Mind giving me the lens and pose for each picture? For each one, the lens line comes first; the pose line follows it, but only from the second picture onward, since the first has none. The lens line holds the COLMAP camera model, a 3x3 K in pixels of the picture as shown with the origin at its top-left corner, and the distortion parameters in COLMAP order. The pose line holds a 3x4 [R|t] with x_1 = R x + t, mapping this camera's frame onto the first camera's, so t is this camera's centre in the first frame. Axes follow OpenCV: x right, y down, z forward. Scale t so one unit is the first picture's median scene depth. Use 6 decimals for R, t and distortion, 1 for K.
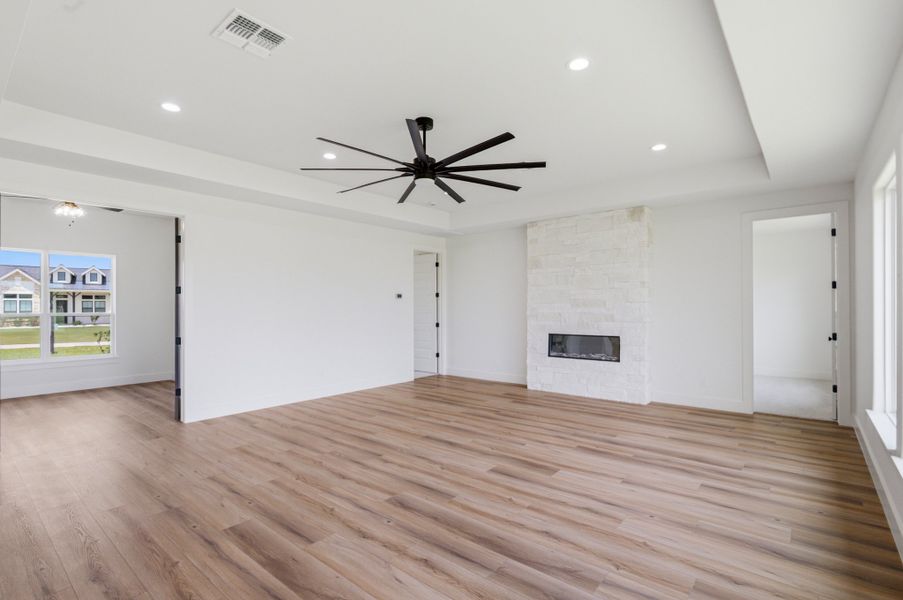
lens RADIAL K [[425.5, 0, 449.6], [0, 425.5, 307.1], [0, 0, 1]] dist [-0.003151, -0.000116]
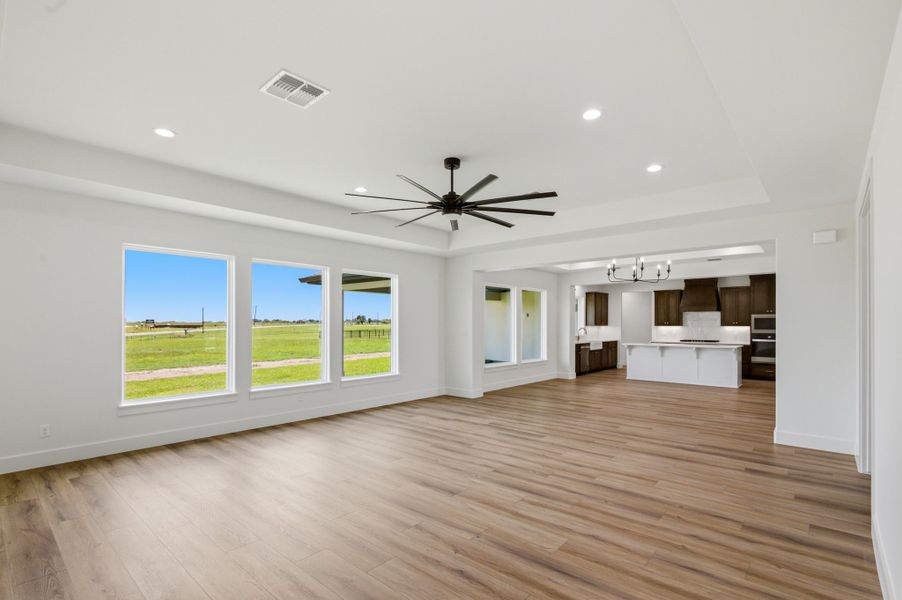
lens RADIAL K [[422.4, 0, 452.1], [0, 422.4, 321.7], [0, 0, 1]] dist [-0.002266, -0.000144]
pose [[-0.999709, 0.003028, 0.023953, -0.053571], [0.002869, 0.999974, -0.006647, -0.009697], [-0.023972, -0.006577, -0.999691, 1.306803]]
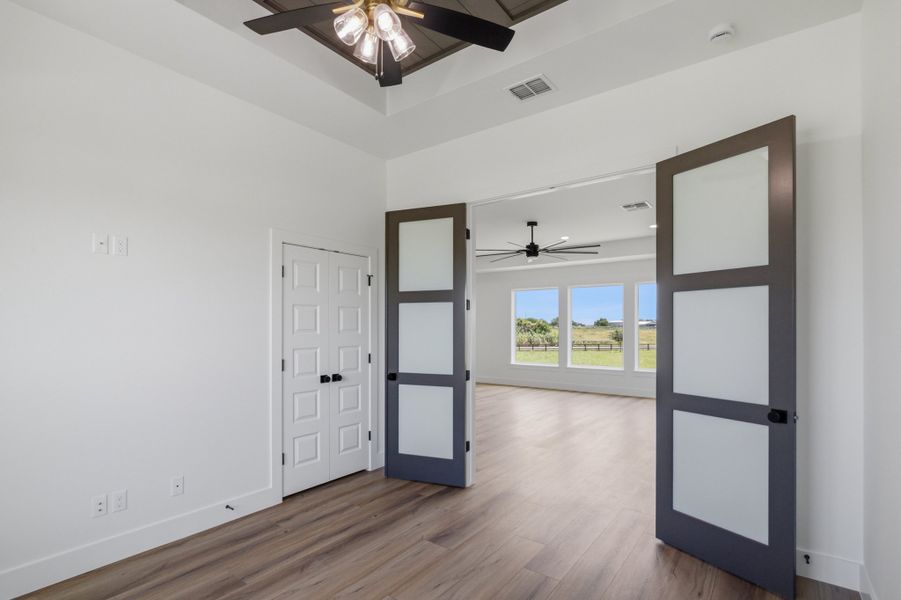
lens RADIAL K [[434.2, 0, 448.3], [0, 434.2, 331.6], [0, 0, 1]] dist [-0.002087, -0.000003]
pose [[-0.041160, -0.006218, 0.999133, -1.152058], [-0.002879, 0.999977, 0.006104, -0.000290], [-0.999148, -0.002625, -0.041177, 0.884530]]
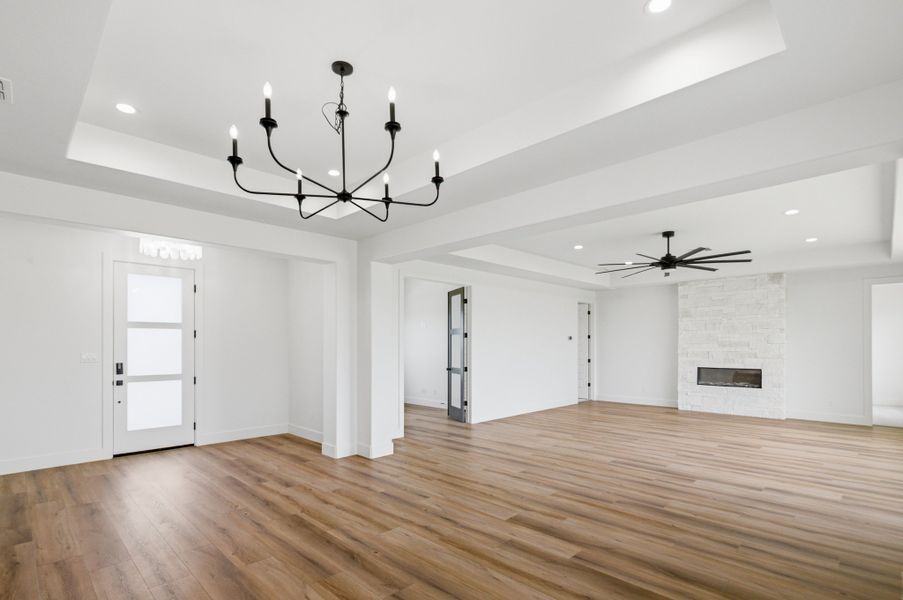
lens RADIAL K [[440.9, 0, 451.6], [0, 440.9, 344.9], [0, 0, 1]] dist [0.000450, 0.000206]
pose [[0.997235, 0.001484, -0.074296, -0.472576], [-0.001363, 0.999998, 0.001682, -0.008315], [0.074298, -0.001576, 0.997235, -0.462703]]
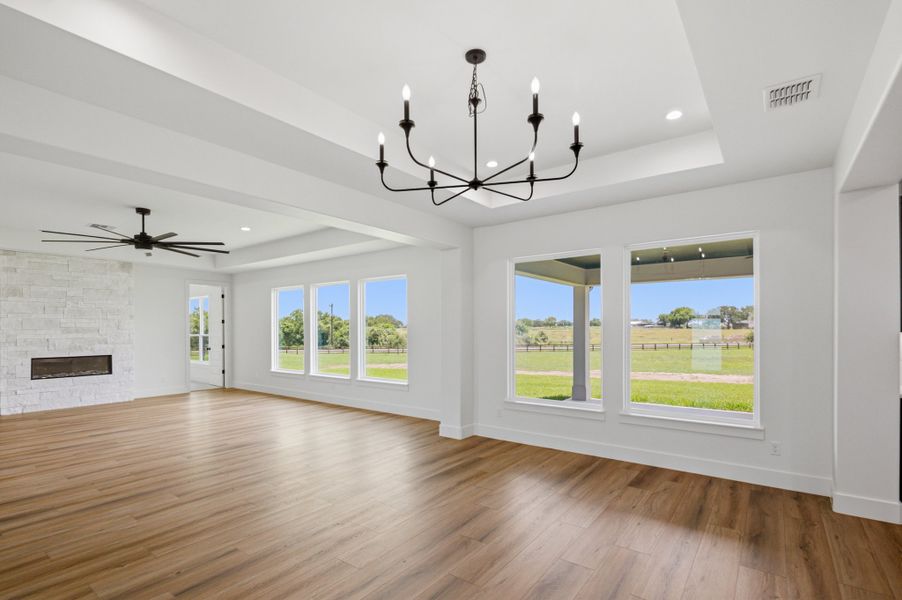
lens RADIAL K [[430.6, 0, 452.8], [0, 430.6, 329.4], [0, 0, 1]] dist [0.002227, 0.000628]
pose [[-0.056575, 0.001254, 0.998398, -1.024096], [0.003210, 0.999994, -0.001074, -0.006753], [-0.998393, 0.003144, -0.056579, -0.003932]]
